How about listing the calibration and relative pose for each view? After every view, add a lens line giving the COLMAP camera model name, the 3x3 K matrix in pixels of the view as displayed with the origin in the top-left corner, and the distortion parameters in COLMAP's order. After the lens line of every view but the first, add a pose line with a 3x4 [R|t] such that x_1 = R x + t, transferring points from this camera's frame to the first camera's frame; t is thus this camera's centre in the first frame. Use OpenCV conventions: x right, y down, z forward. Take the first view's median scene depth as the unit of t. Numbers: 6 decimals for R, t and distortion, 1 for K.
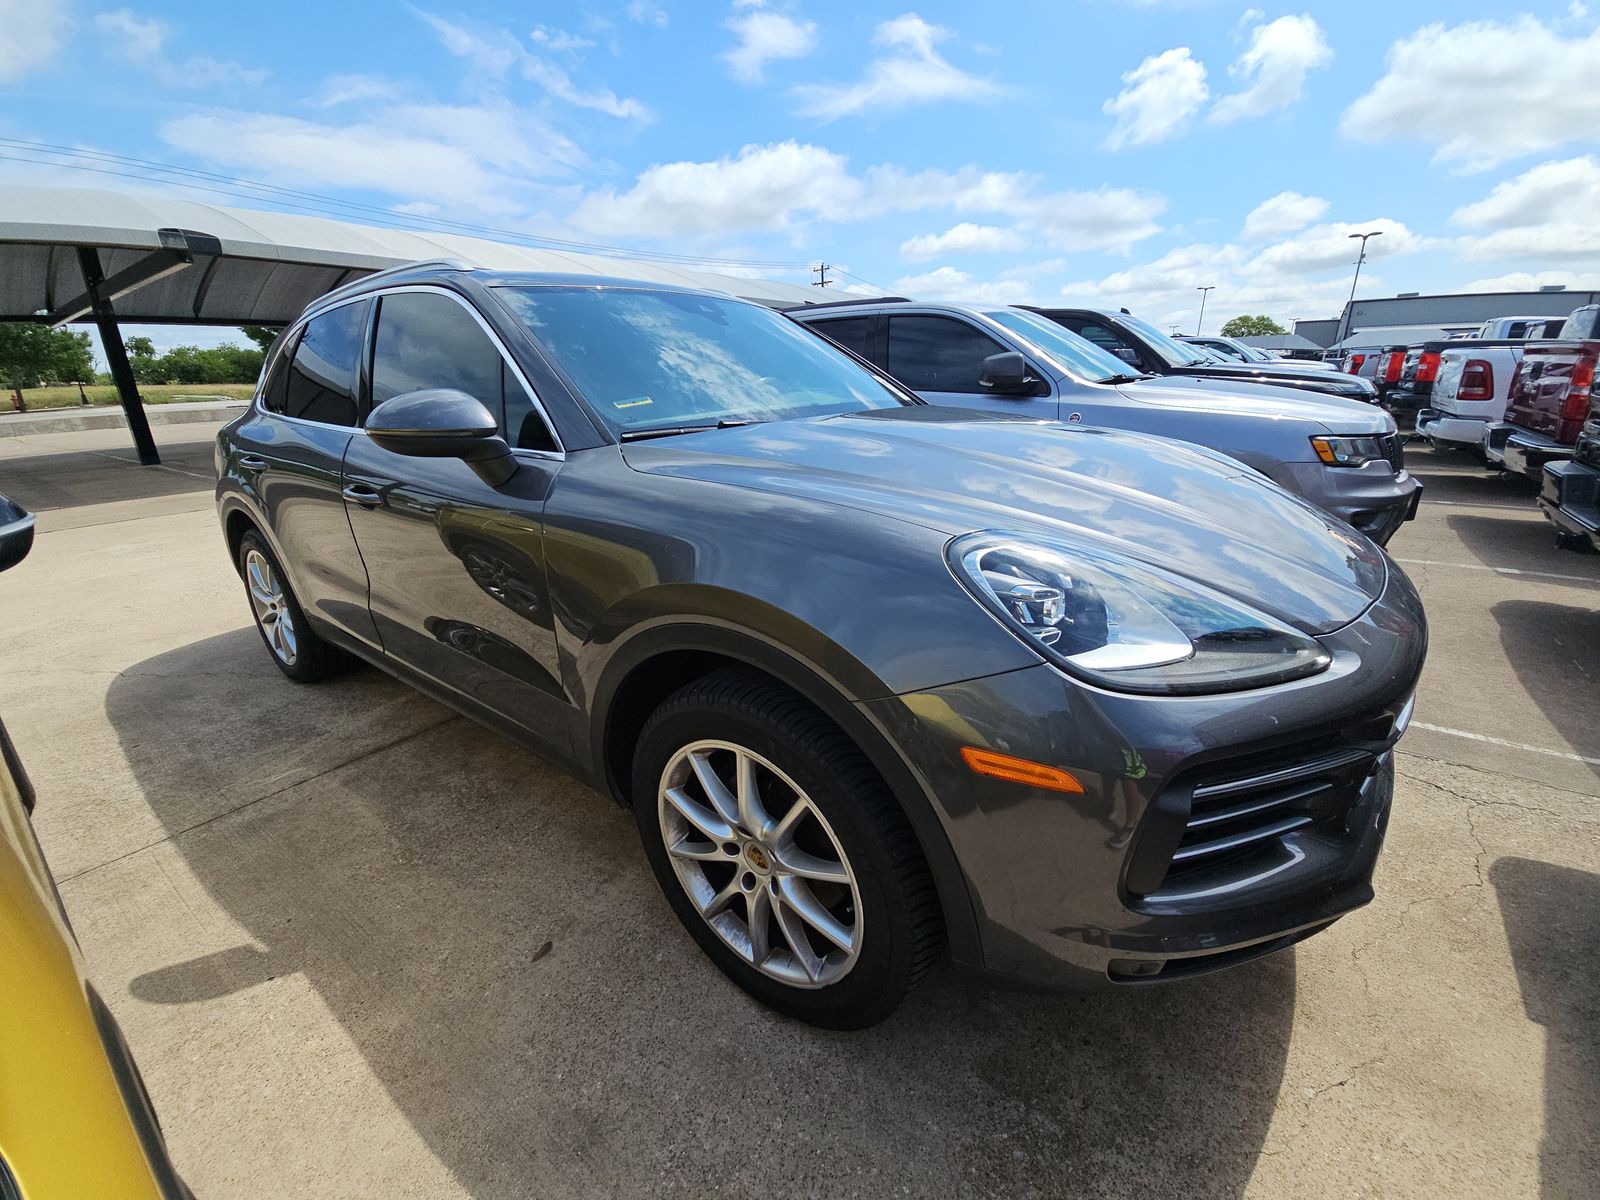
lens RADIAL K [[655.8, 0, 804.6], [0, 655.8, 600.3], [0, 0, 1]] dist [0.008765, -0.008546]
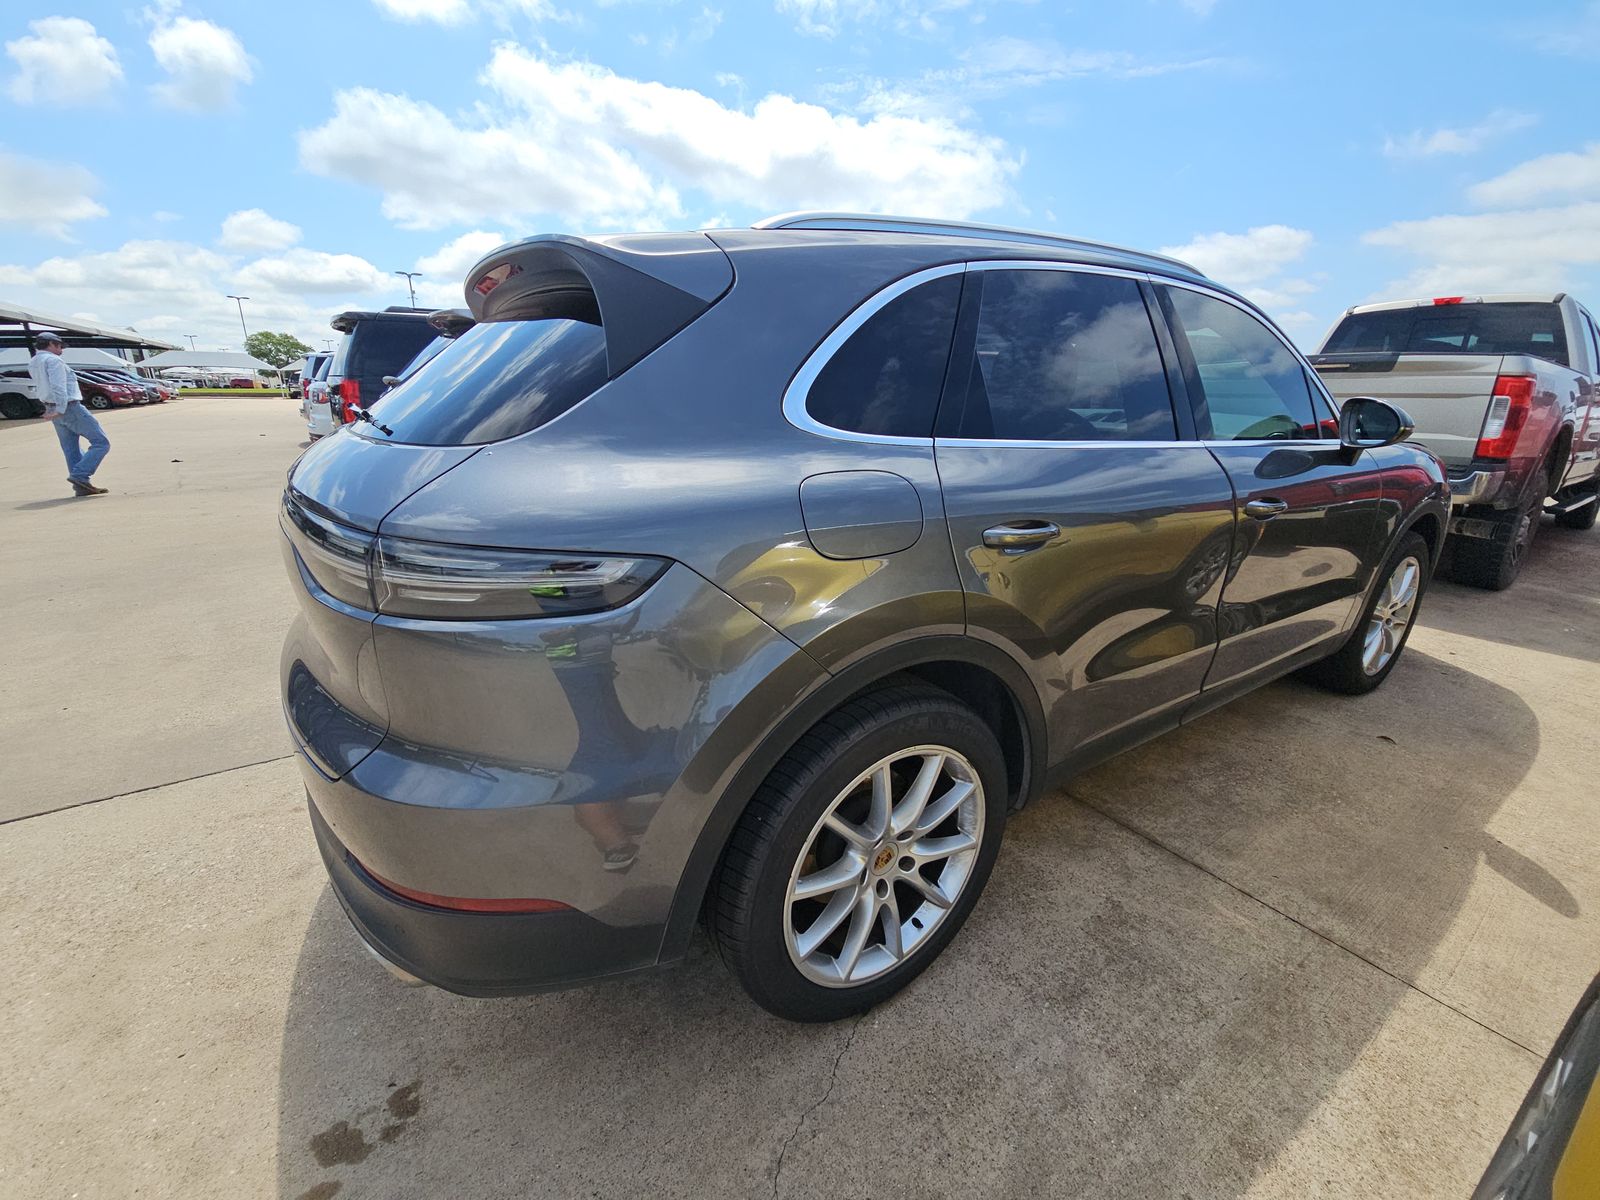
lens RADIAL K [[655.8, 0, 805.5], [0, 655.8, 601.2], [0, 0, 1]] dist [0.008765, -0.008546]
pose [[0.332949, -0.267037, 0.904343, -1.403683], [0.290727, 0.941411, 0.170946, -0.299805], [-0.897008, 0.206001, 0.391077, 0.988788]]
